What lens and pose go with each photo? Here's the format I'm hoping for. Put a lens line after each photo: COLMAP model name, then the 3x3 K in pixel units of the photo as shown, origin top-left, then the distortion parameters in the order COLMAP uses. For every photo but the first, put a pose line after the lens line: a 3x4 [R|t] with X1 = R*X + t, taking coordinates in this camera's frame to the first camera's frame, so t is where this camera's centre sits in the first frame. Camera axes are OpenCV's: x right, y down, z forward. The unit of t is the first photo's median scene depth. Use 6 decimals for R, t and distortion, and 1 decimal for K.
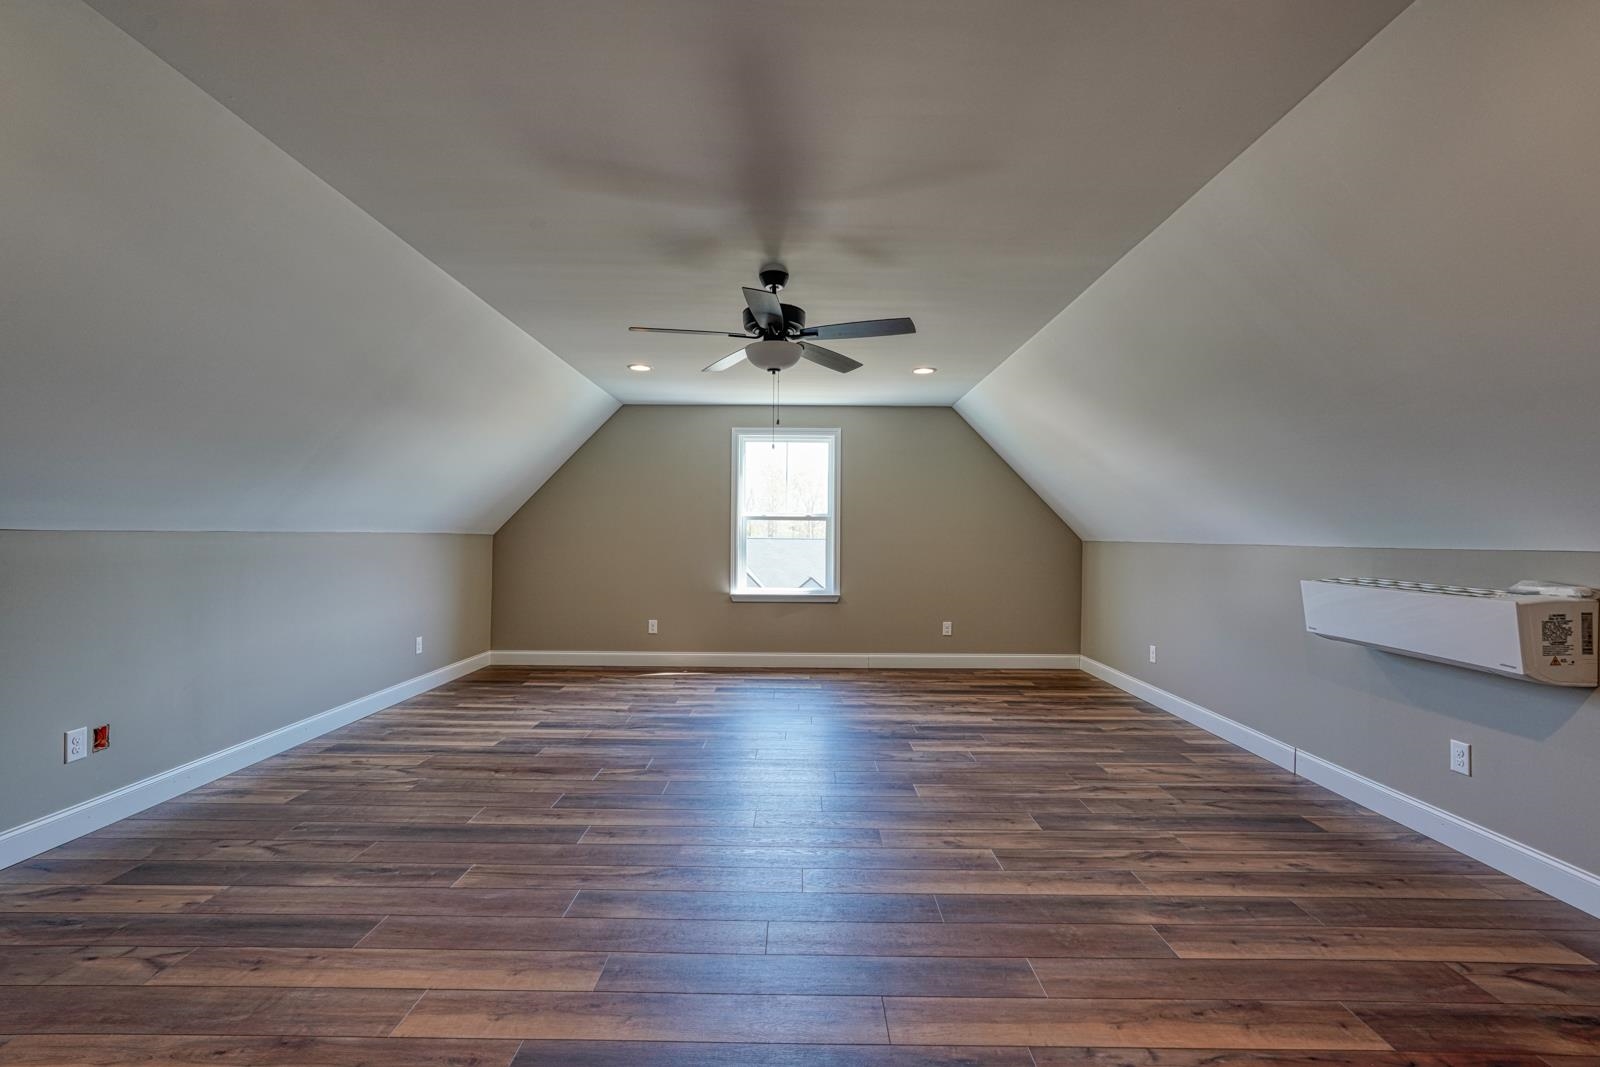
lens RADIAL K [[702.9, 0, 800.0], [0, 702.9, 533.5], [0, 0, 1]] dist [-0.013533, 0.006611]
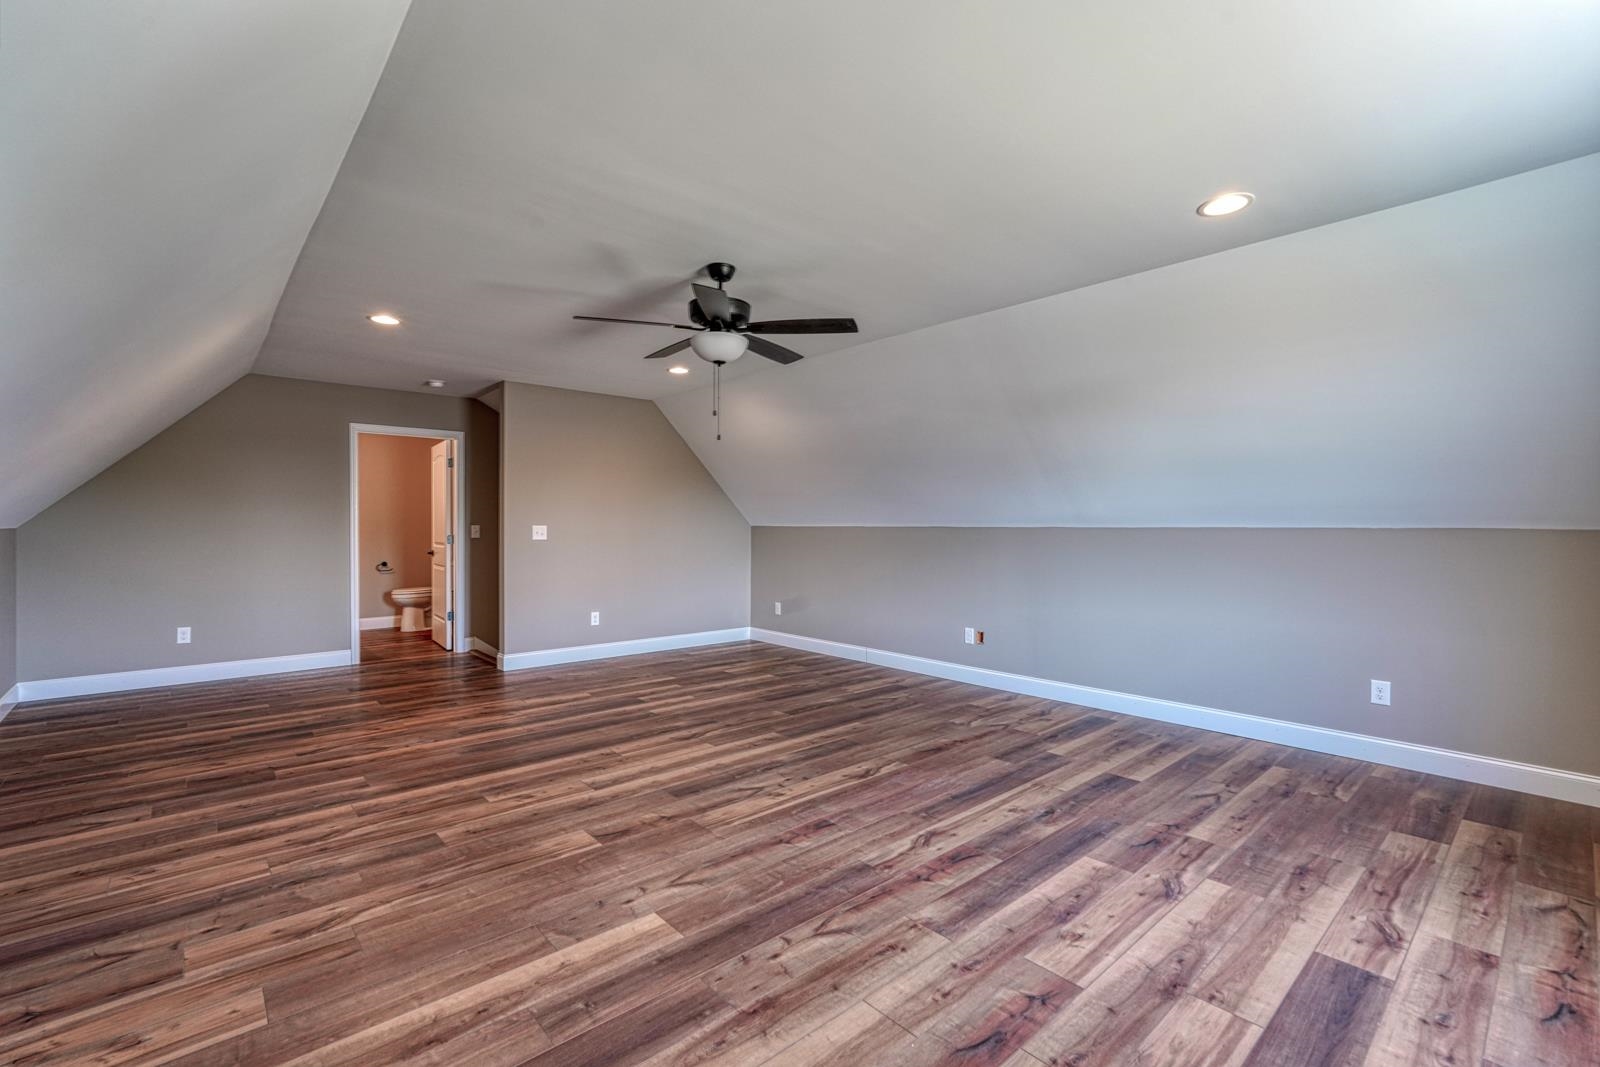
lens RADIAL K [[702.9, 0, 800.0], [0, 702.9, 533.5], [0, 0, 1]] dist [-0.013533, 0.006611]
pose [[-0.746665, -0.006616, -0.665167, 0.621302], [-0.008030, 0.999967, -0.000932, 0.015203], [0.665151, 0.004645, -0.746694, 2.073560]]
